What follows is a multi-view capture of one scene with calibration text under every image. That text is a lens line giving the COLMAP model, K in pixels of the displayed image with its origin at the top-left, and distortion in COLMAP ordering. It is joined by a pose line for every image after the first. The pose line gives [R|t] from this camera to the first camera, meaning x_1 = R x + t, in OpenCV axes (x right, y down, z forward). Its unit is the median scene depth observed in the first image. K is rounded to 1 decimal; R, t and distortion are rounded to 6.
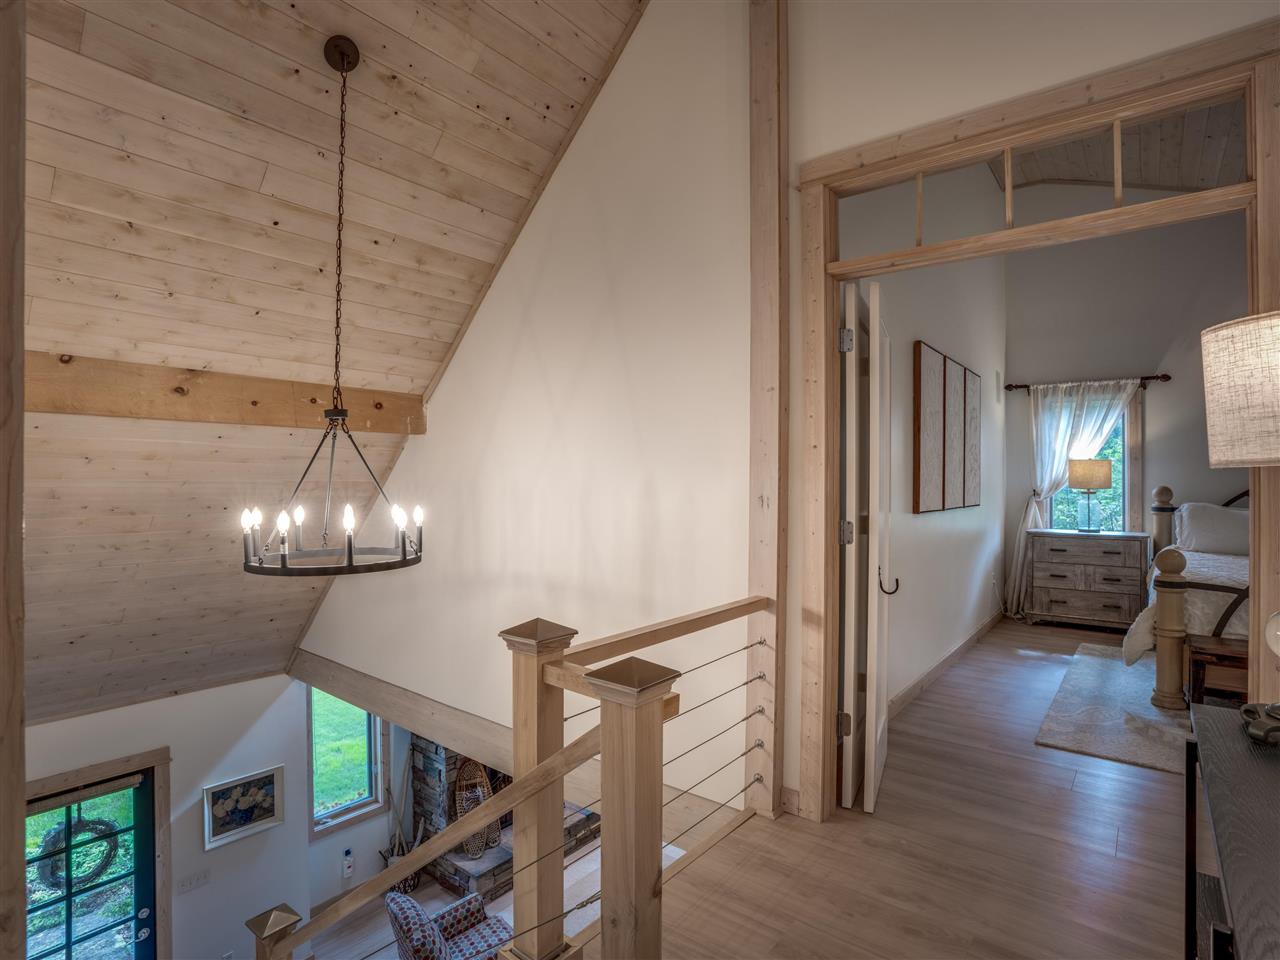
lens RADIAL K [[654.7, 0, 636.6], [0, 654.7, 483.5], [0, 0, 1]] dist [-0.038524, 0.006034]
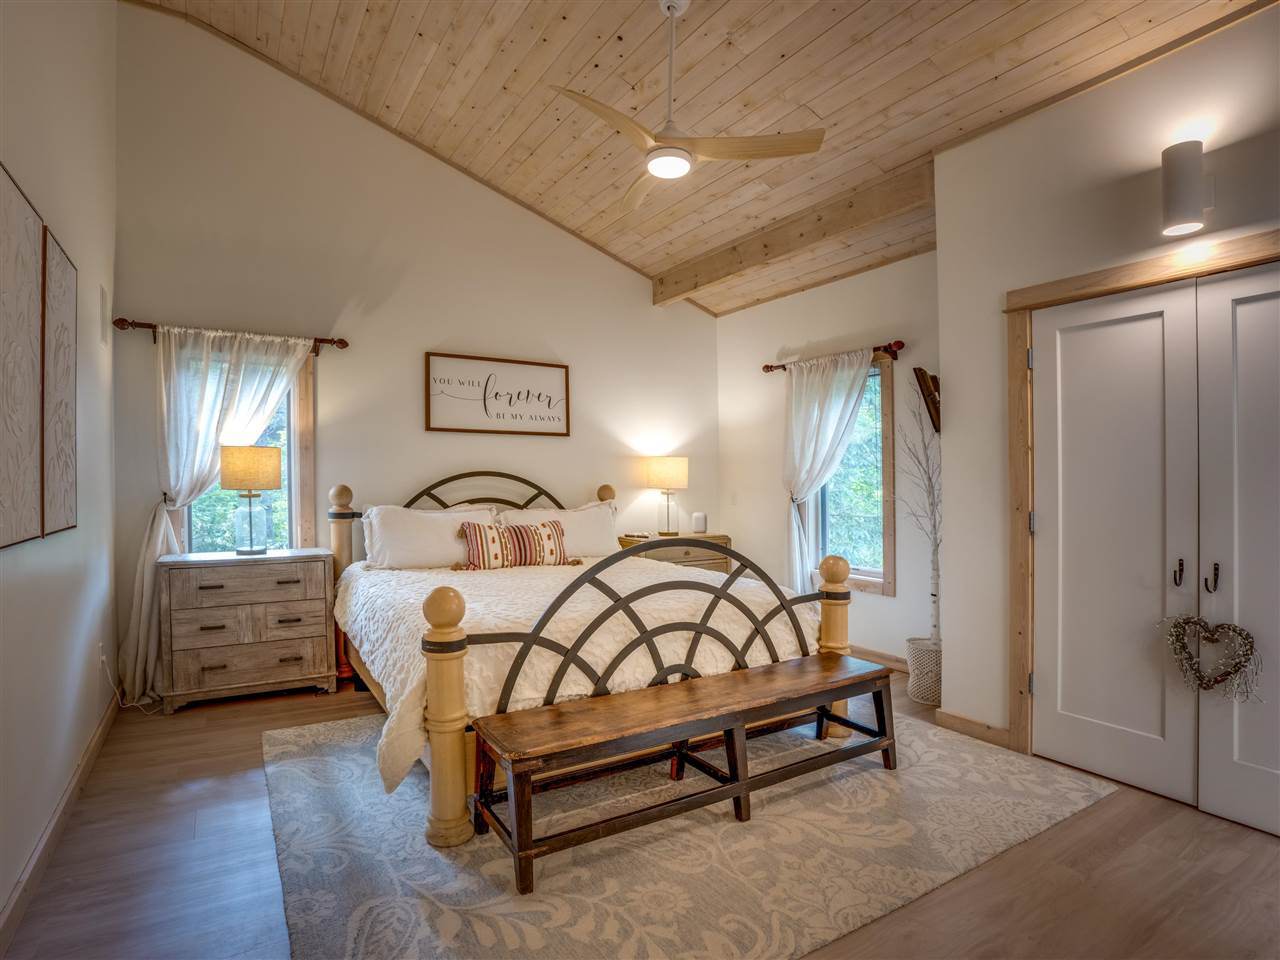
lens RADIAL K [[684.1, 0, 639.9], [0, 684.1, 487.7], [0, 0, 1]] dist [-0.045711, 0.002904]
pose [[0.340568, -0.015140, 0.940098, 0.176772], [0.005395, 0.999885, 0.014148, -0.002140], [-0.940204, 0.000254, 0.340610, 0.376161]]
